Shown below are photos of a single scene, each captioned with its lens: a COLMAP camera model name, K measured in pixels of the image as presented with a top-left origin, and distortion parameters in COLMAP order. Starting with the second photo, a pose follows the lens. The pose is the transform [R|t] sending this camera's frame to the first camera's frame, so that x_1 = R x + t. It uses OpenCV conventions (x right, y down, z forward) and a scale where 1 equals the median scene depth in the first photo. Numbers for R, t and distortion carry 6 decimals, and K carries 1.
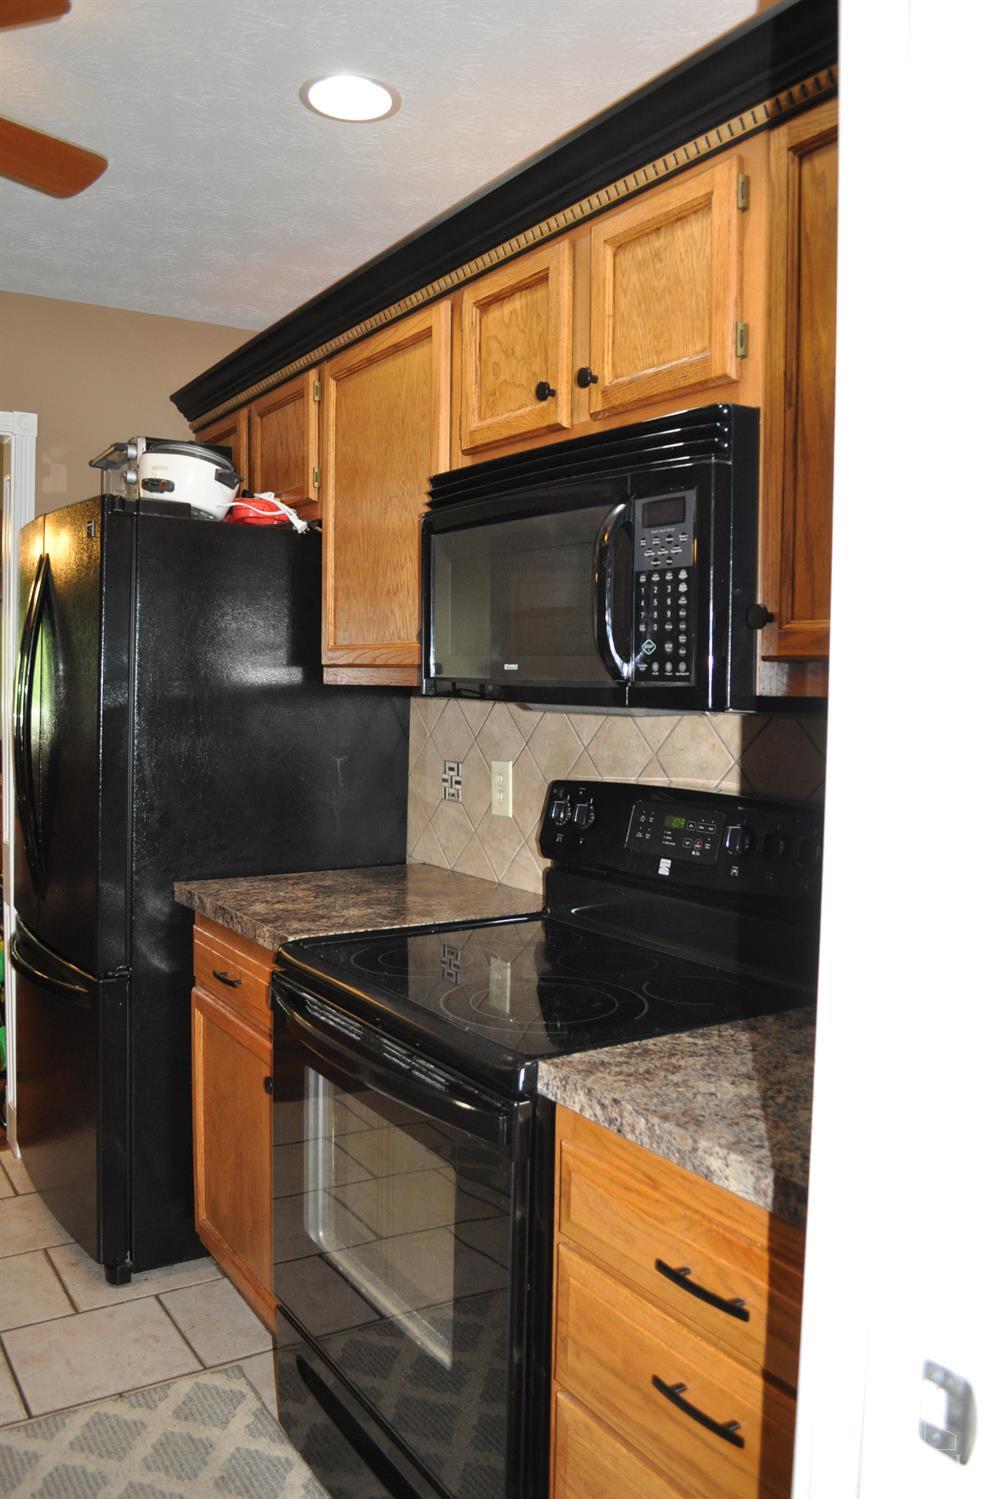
lens RADIAL K [[1186.3, 0, 499.9], [0, 1186.3, 742.7], [0, 0, 1]] dist [-0.079044, 0.009533]
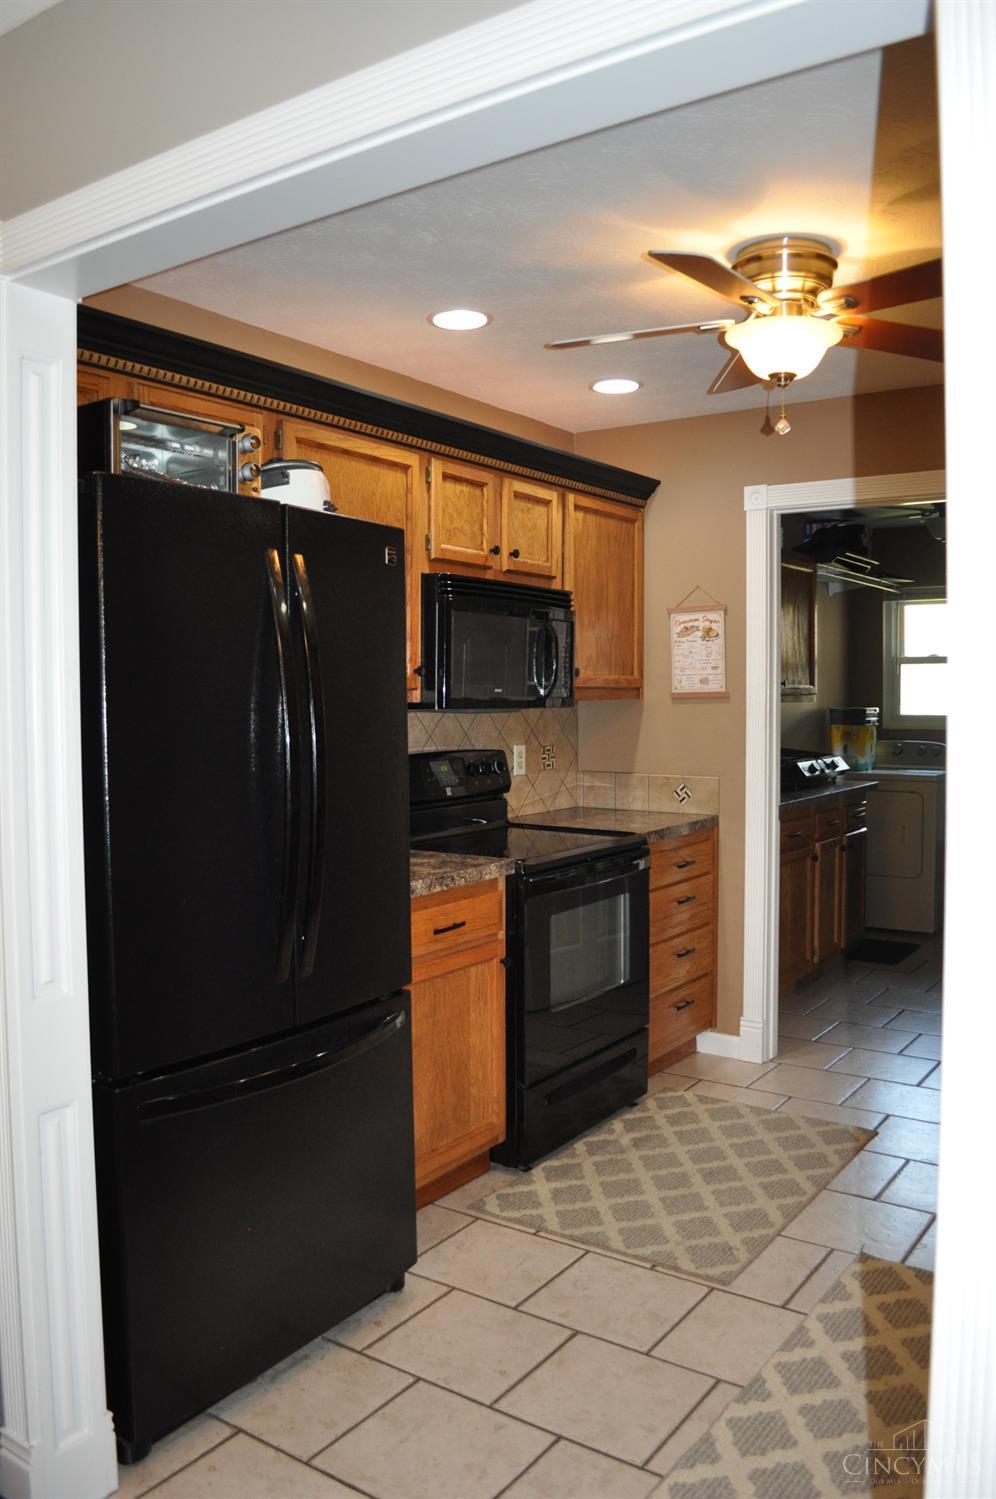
lens RADIAL K [[1186.3, 0, 499.2], [0, 1186.3, 753.4], [0, 0, 1]] dist [-0.079044, 0.009533]
pose [[-0.385726, -0.062906, 0.920466, -1.663848], [0.043161, 0.995350, 0.086110, -0.121935], [-0.921603, 0.072944, -0.381217, 1.638056]]
